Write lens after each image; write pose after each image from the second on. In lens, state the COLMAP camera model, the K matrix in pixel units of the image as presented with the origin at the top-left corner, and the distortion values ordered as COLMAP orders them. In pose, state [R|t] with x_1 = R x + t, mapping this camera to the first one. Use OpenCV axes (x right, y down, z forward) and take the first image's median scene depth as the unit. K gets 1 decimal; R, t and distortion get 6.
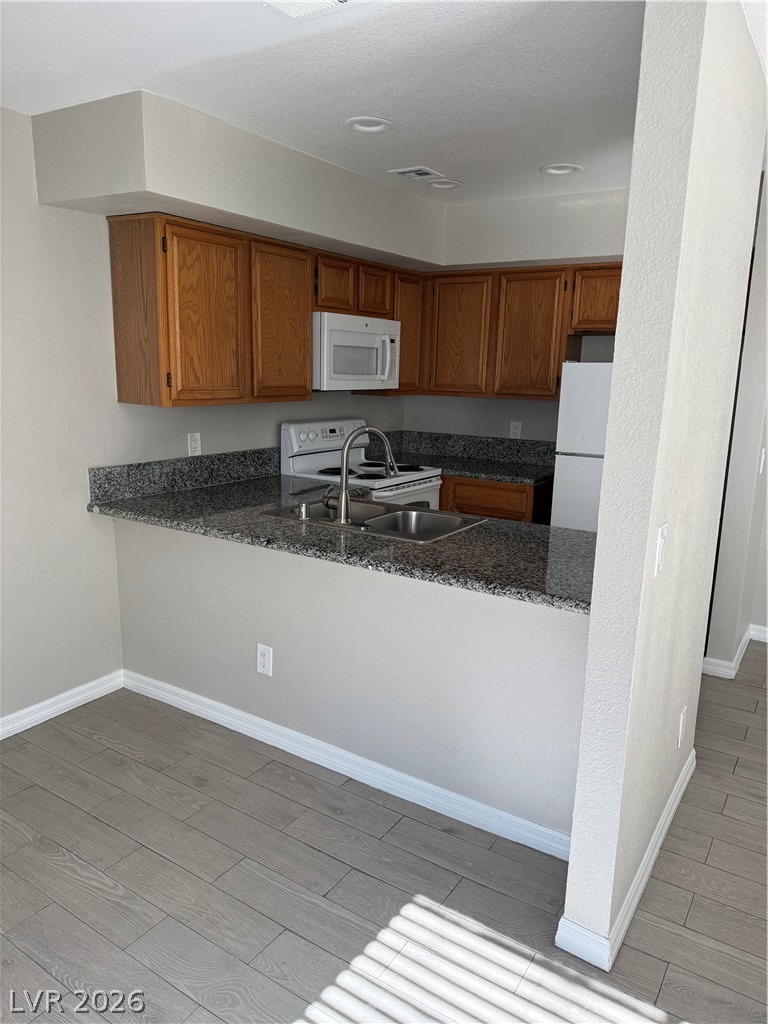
lens RADIAL K [[724.7, 0, 385.1], [0, 724.7, 517.5], [0, 0, 1]] dist [0.029747, -0.041919]
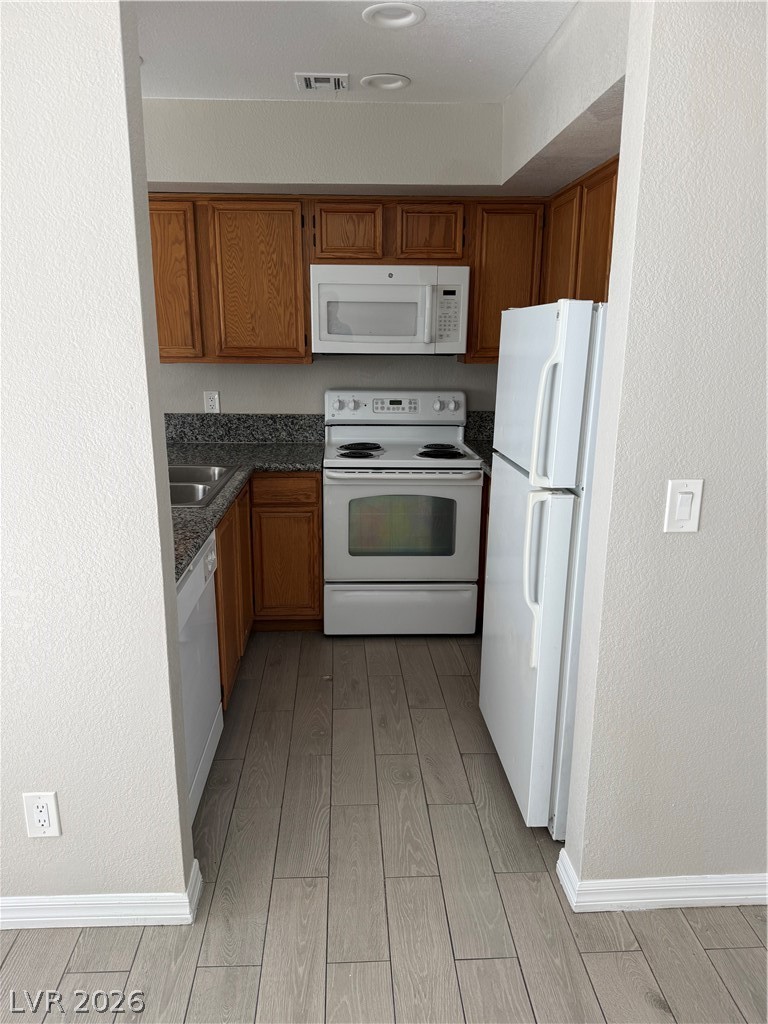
lens RADIAL K [[724.7, 0, 385.1], [0, 724.7, 517.5], [0, 0, 1]] dist [0.029747, -0.041919]
pose [[0.568417, 0.175746, -0.803751, 0.758641], [-0.163436, 0.981570, 0.099044, -0.079621], [0.806344, 0.075063, 0.586664, 0.573458]]
